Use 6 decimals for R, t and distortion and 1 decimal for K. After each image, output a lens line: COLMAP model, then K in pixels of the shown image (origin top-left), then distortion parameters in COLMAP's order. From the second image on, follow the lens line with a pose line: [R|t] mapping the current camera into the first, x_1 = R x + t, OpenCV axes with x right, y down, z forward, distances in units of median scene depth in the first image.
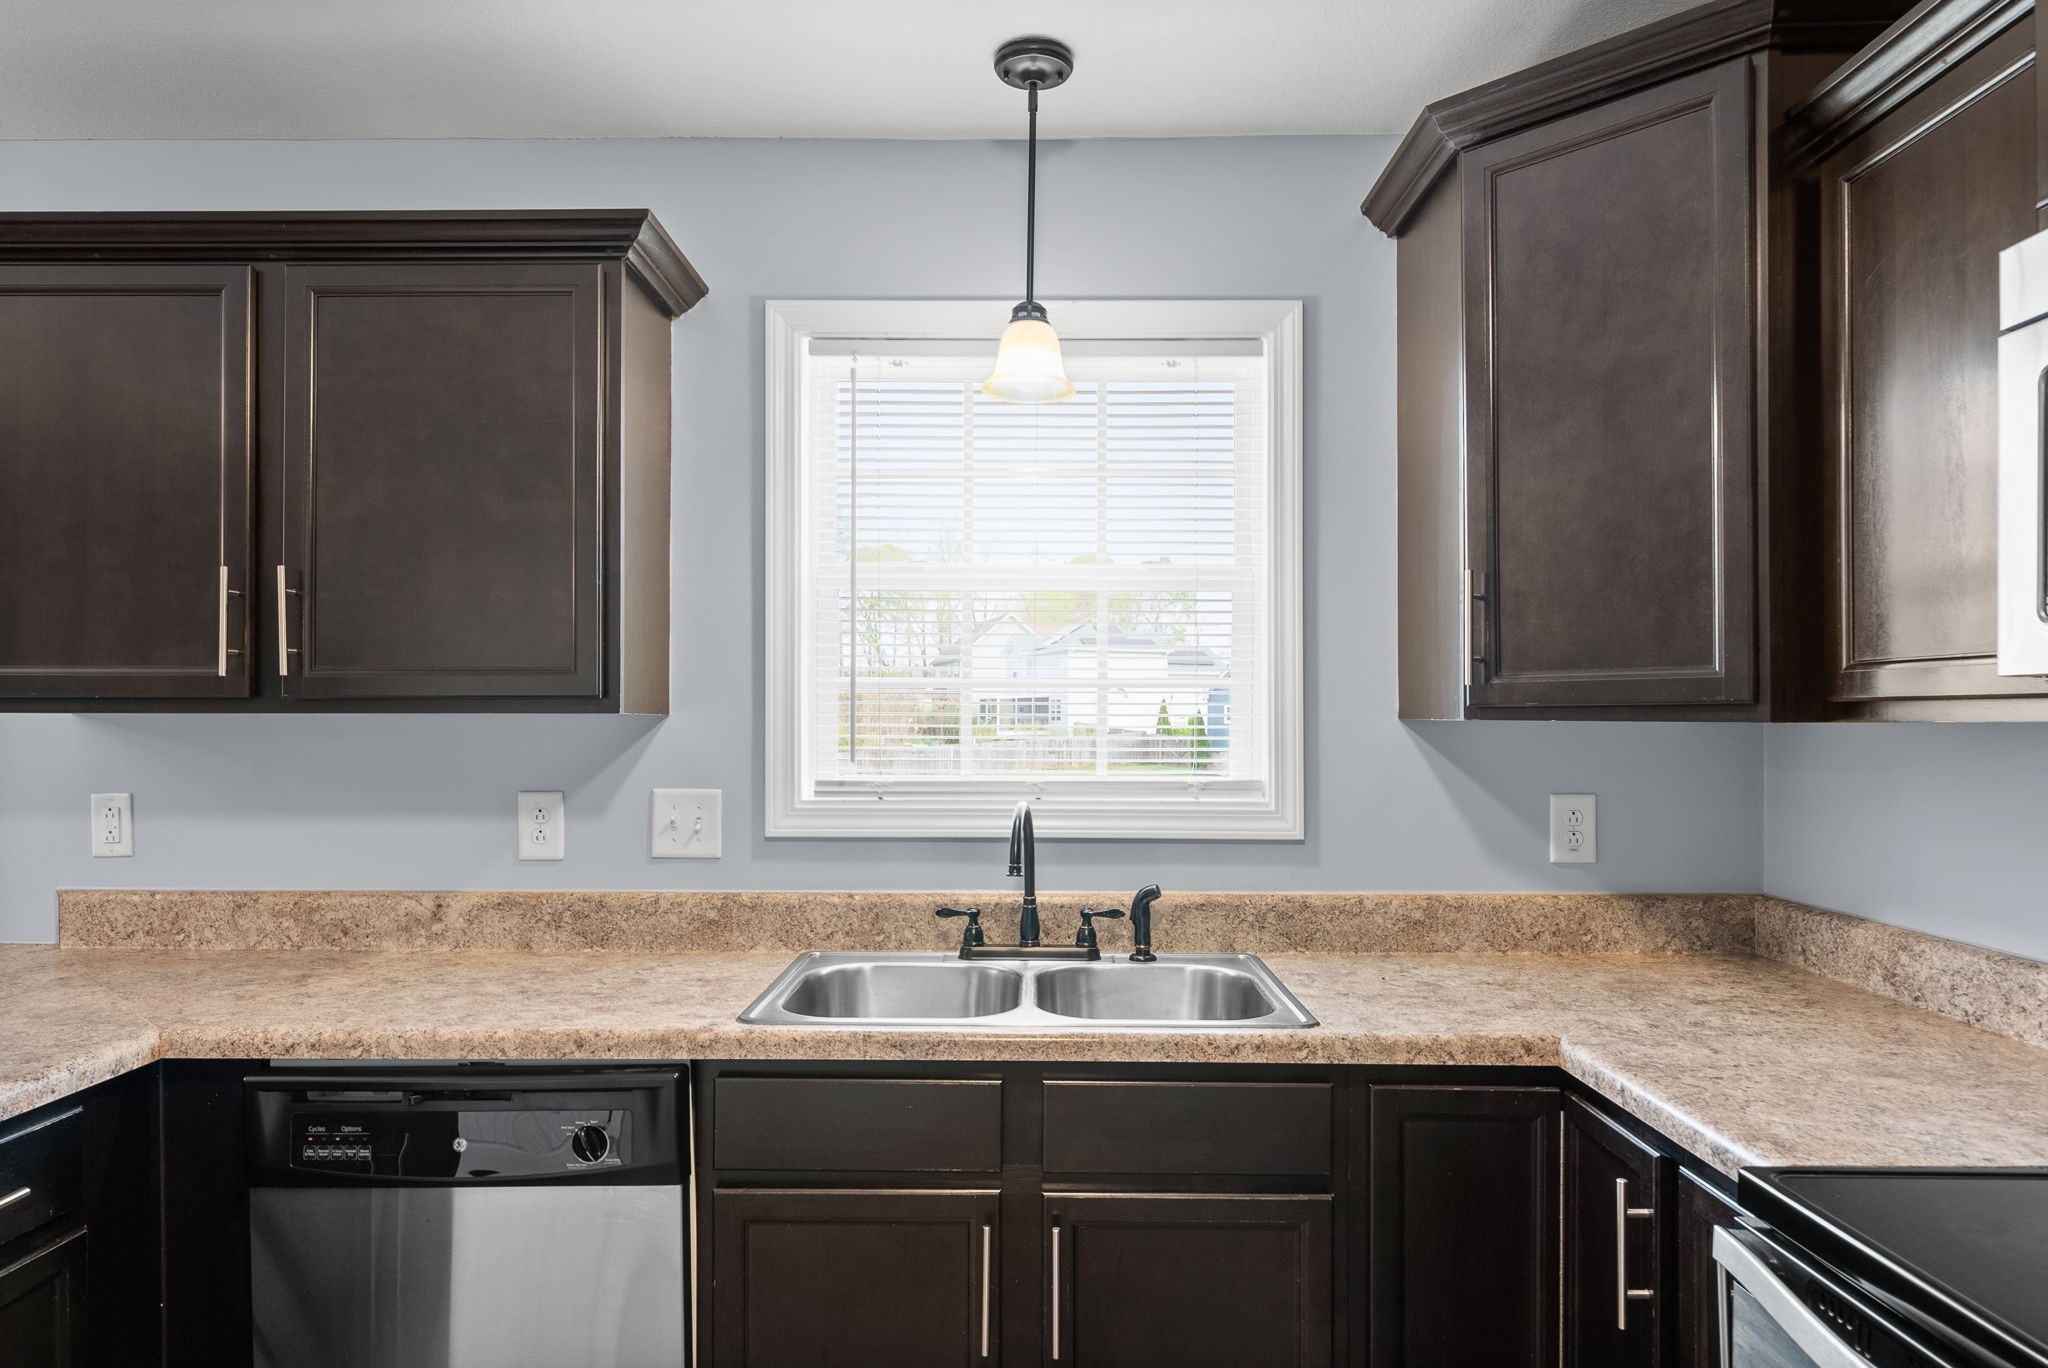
lens RADIAL K [[1271.0, 0, 1023.9], [0, 1271.0, 720.2], [0, 0, 1]] dist [0.000241, 0.002977]
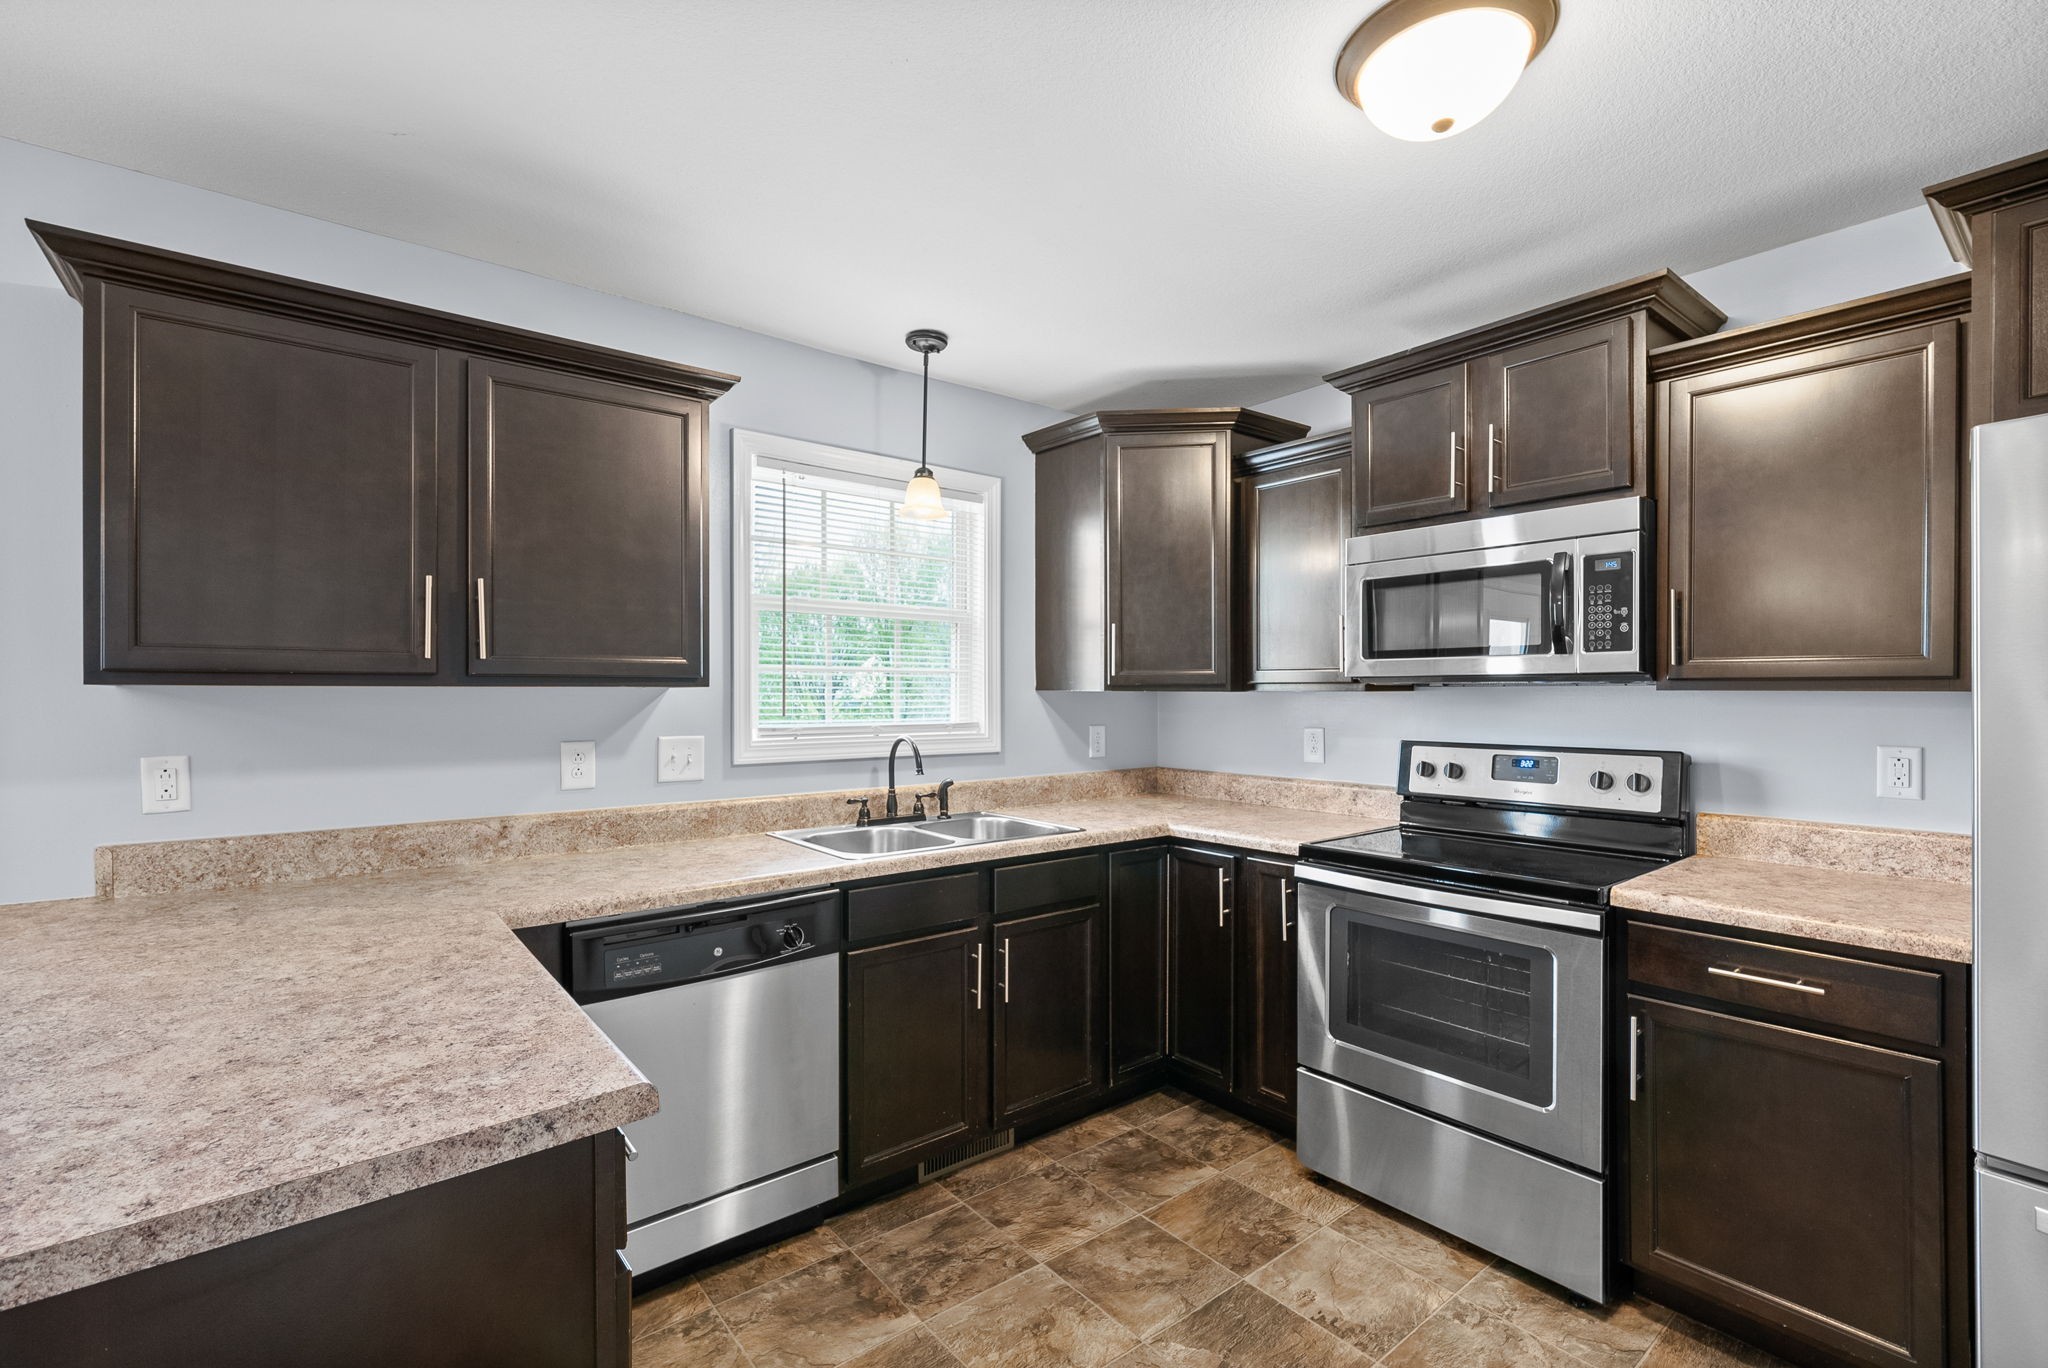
lens RADIAL K [[890.6, 0, 1016.2], [0, 890.6, 704.1], [0, 0, 1]] dist [-0.001802, 0.000174]
pose [[0.778074, -0.009674, 0.628099, -0.635395], [0.001052, 0.999900, 0.014097, 0.000340], [-0.628172, -0.010308, 0.778006, -0.092805]]
